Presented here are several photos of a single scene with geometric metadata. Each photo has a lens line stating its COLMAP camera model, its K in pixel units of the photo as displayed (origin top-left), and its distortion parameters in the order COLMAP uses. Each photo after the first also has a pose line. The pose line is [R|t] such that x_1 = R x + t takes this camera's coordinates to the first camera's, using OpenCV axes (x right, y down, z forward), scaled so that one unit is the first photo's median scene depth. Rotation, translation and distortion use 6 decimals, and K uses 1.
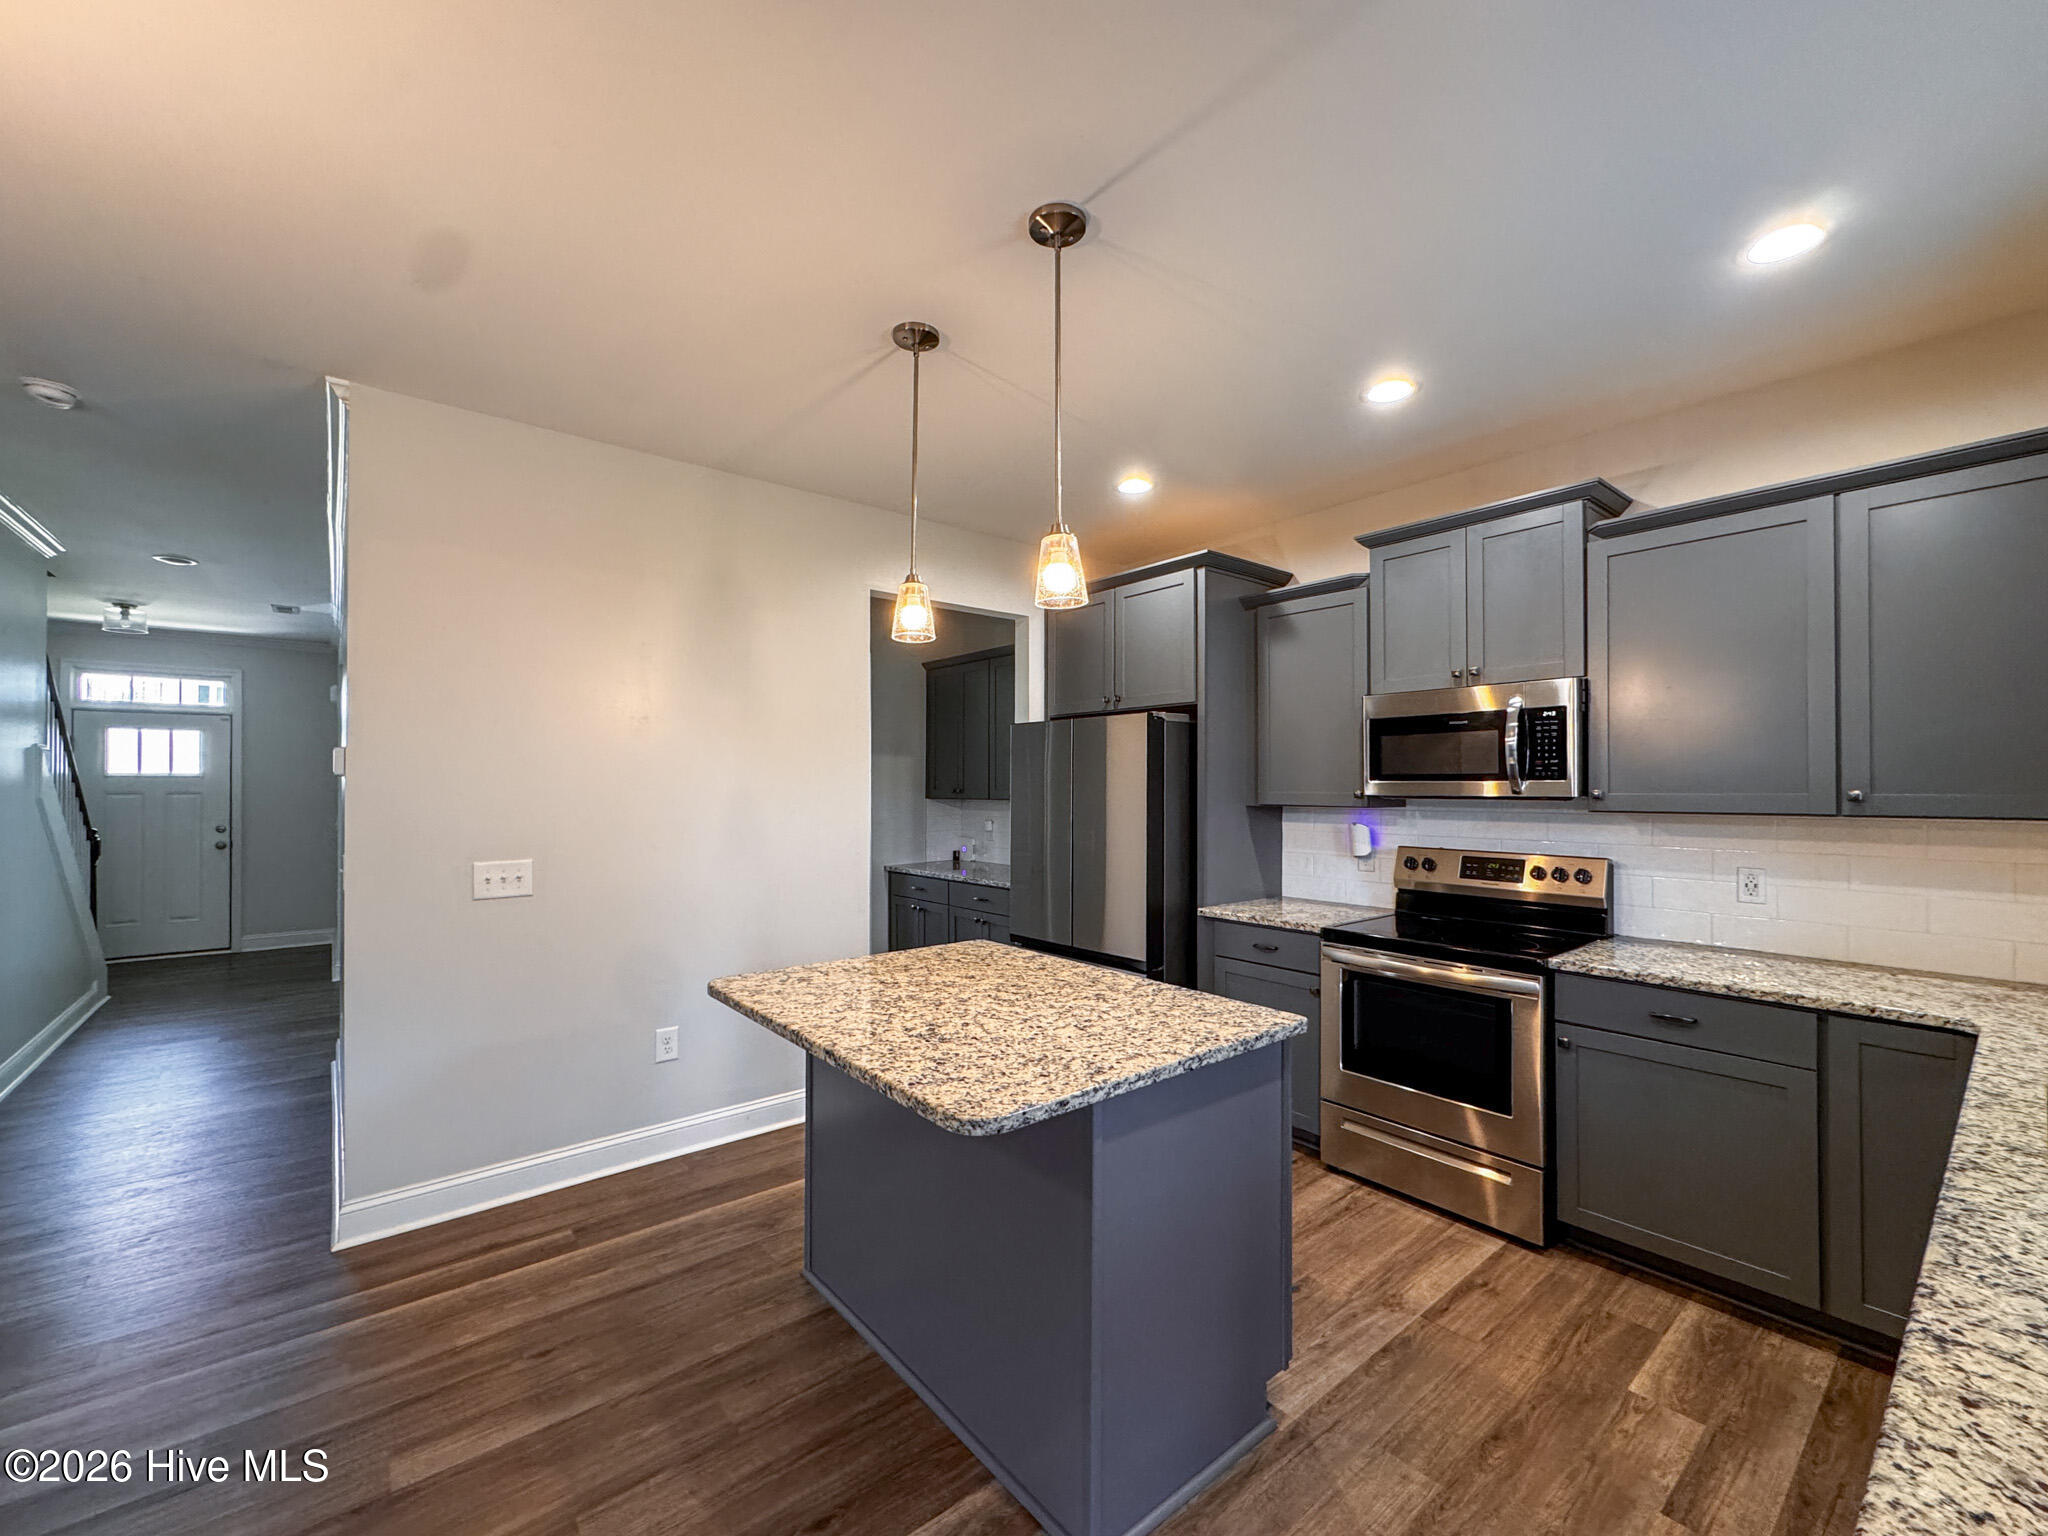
lens RADIAL K [[837.6, 0, 1034.5], [0, 837.6, 772.4], [0, 0, 1]] dist [0.002269, 0.000107]
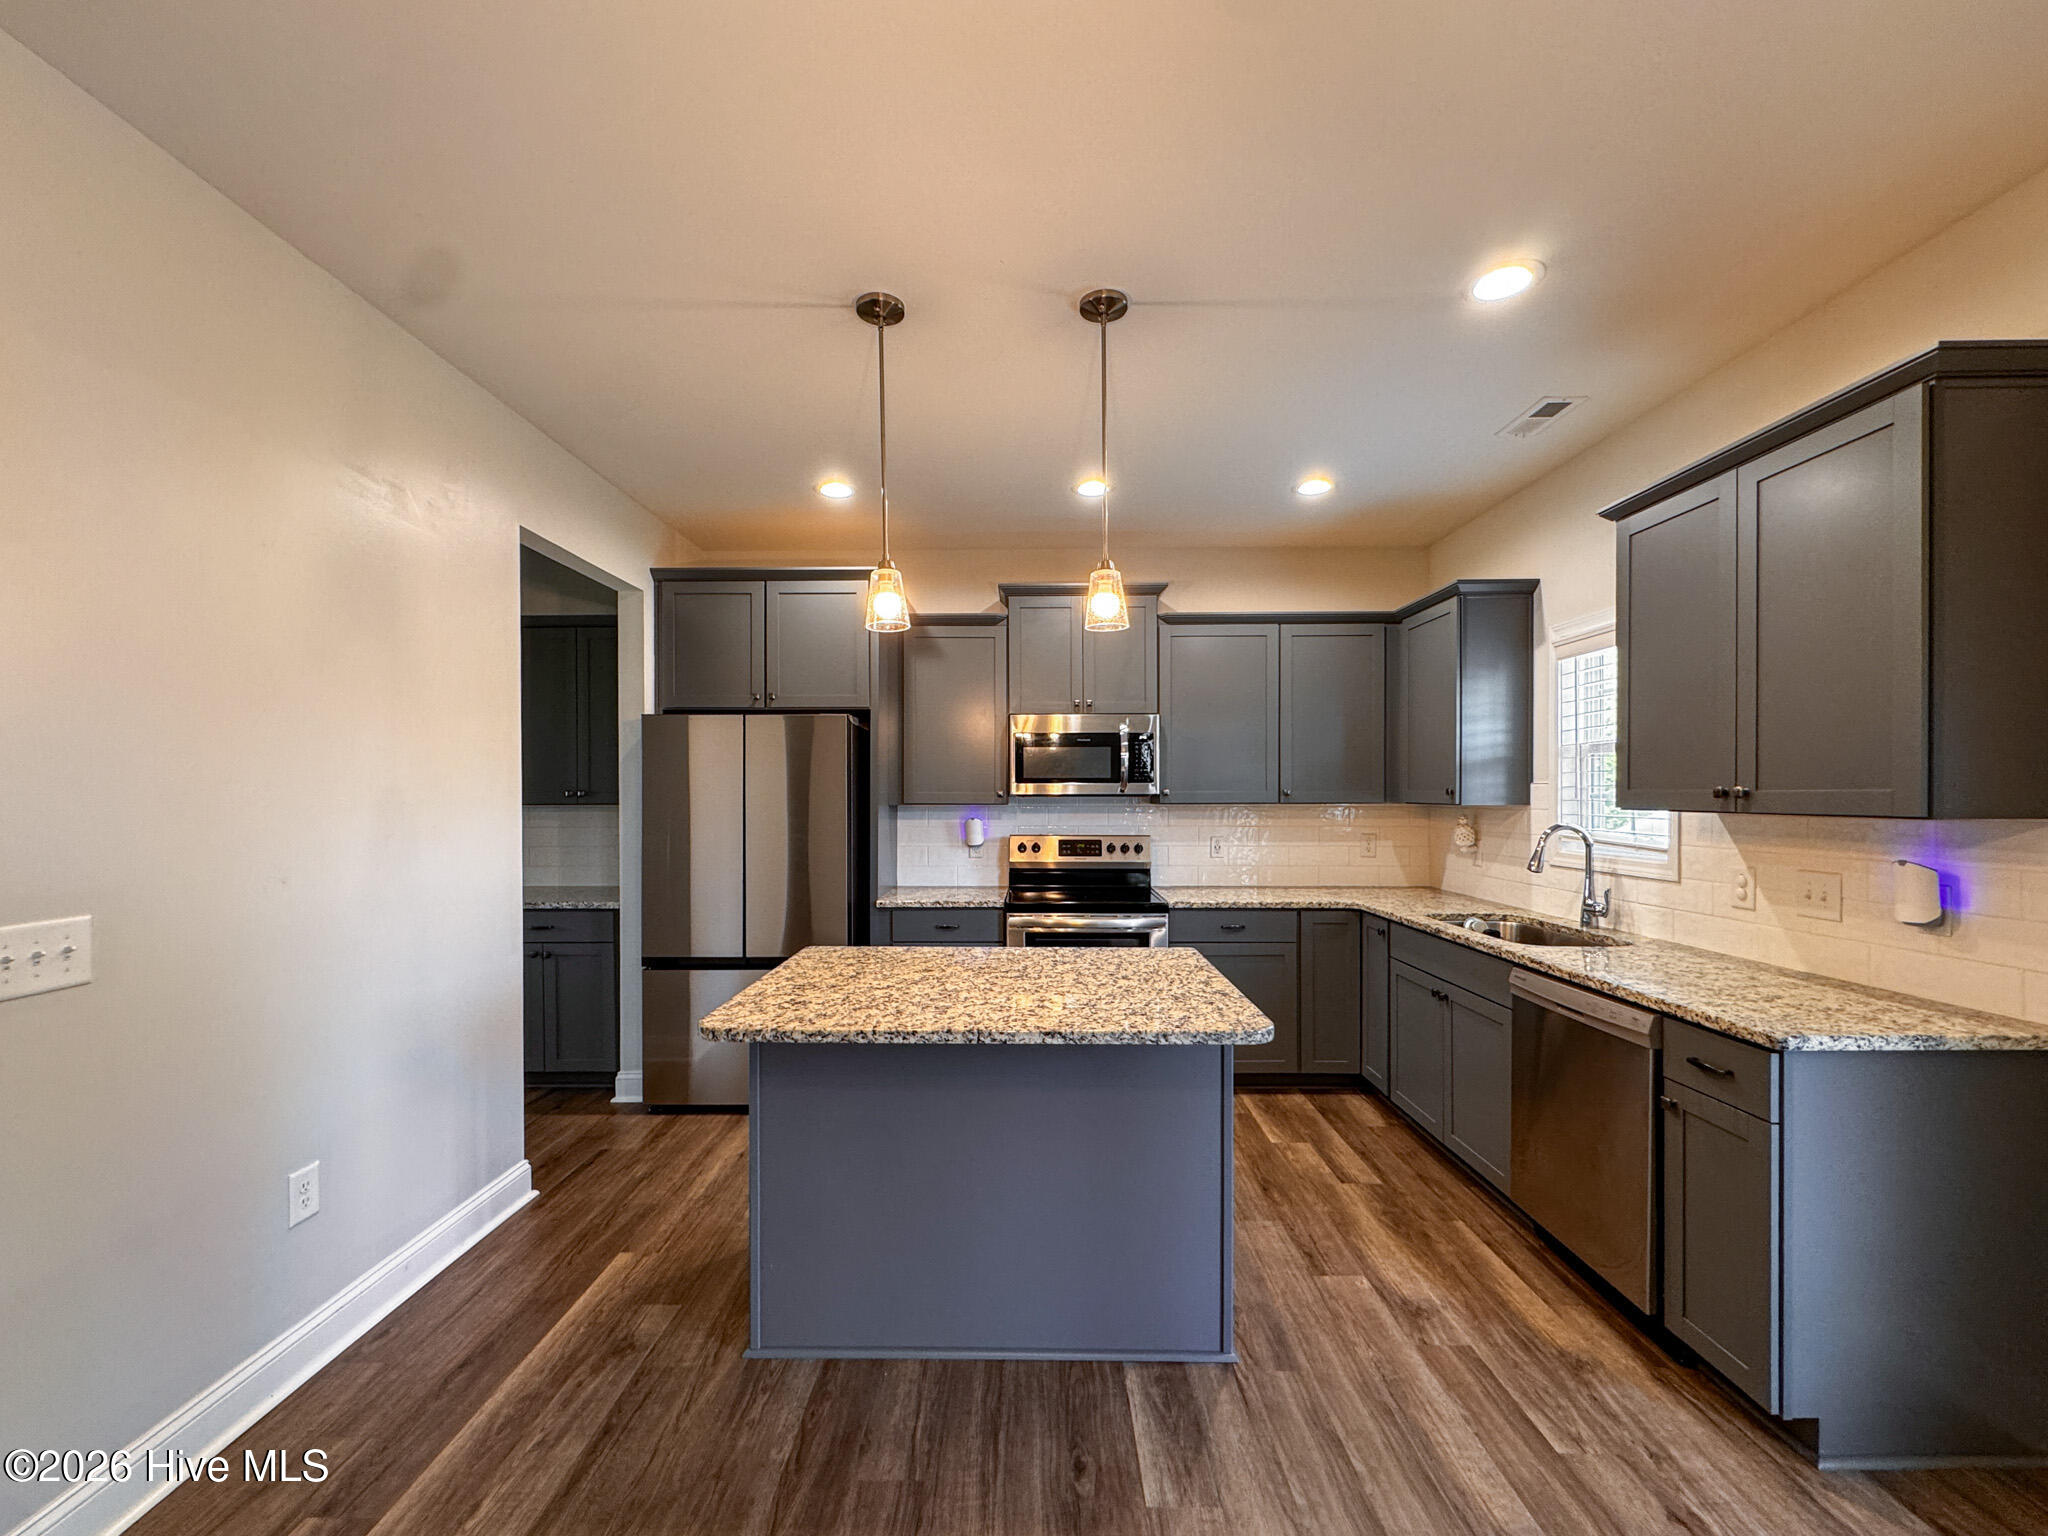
lens RADIAL K [[837.6, 0, 1024.4], [0, 837.6, 788.5], [0, 0, 1]] dist [0.002269, 0.000107]
pose [[0.644720, 0.004741, 0.764404, -0.664577], [-0.011989, 0.999920, 0.003910, 0.016262], [-0.764325, -0.011685, 0.644726, 0.221882]]
